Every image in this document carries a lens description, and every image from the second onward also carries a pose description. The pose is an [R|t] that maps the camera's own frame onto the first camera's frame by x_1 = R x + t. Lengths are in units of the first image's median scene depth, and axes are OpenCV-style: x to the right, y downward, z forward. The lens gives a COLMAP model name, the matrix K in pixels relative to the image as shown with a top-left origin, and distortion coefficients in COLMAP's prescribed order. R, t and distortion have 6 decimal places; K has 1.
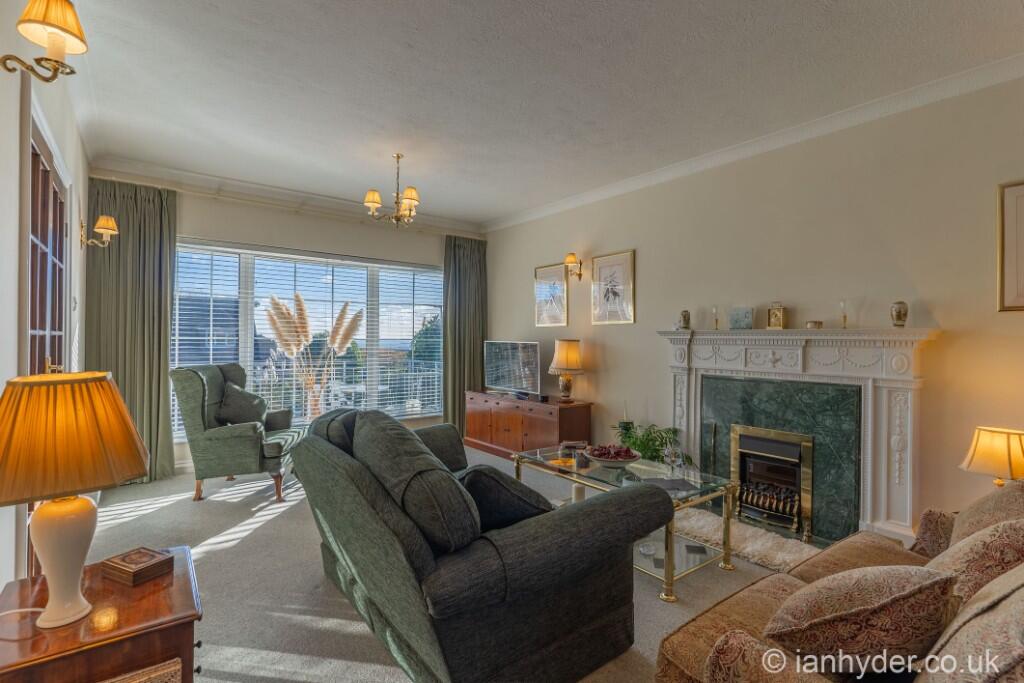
lens RADIAL K [[496.1, 0, 514.0], [0, 496.1, 343.2], [0, 0, 1]] dist [0.001645, -0.000149]
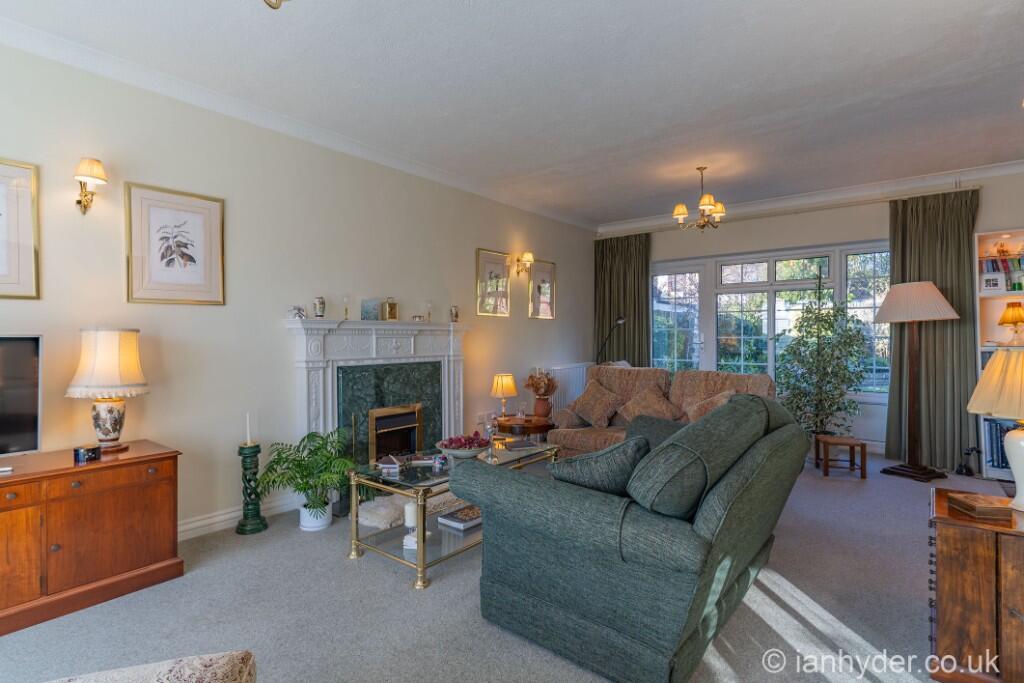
lens RADIAL K [[512.4, 0, 509.9], [0, 512.4, 333.6], [0, 0, 1]] dist [0.015369, -0.000195]
pose [[-0.227135, -0.009553, 0.973816, -0.533168], [0.005743, 0.999921, 0.011149, -0.006897], [-0.973846, 0.008125, -0.227063, 0.749317]]
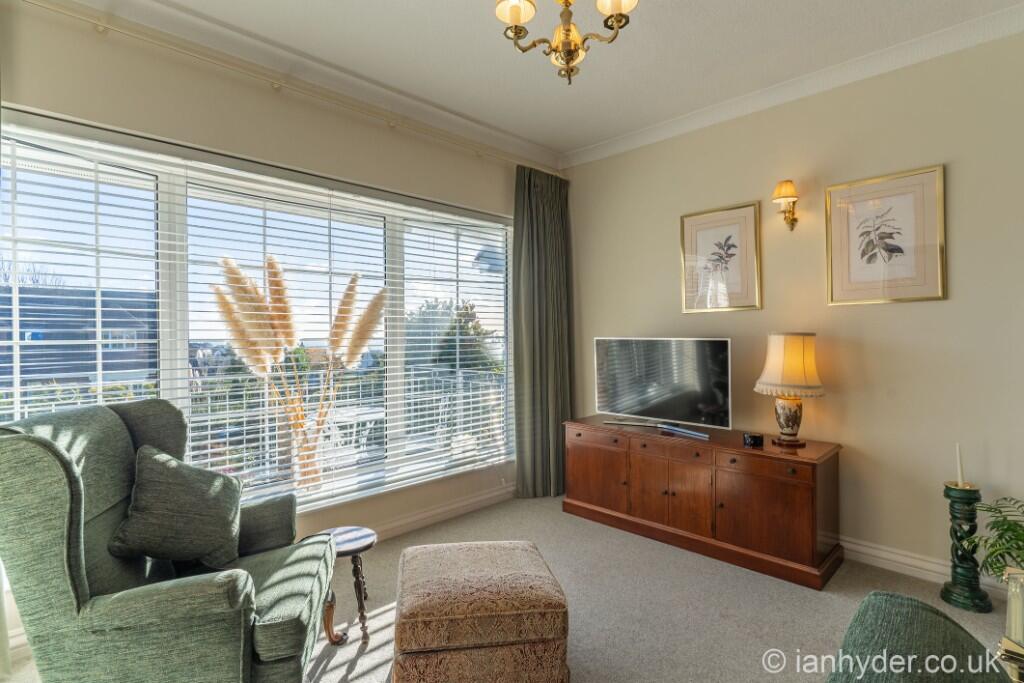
lens RADIAL K [[512.4, 0, 508.8], [0, 512.4, 340.1], [0, 0, 1]] dist [0.015369, -0.000195]
pose [[0.992756, -0.017966, 0.118793, -0.289627], [0.017508, 0.999835, 0.004901, -0.008199], [-0.118861, -0.002785, 0.992907, 0.480398]]
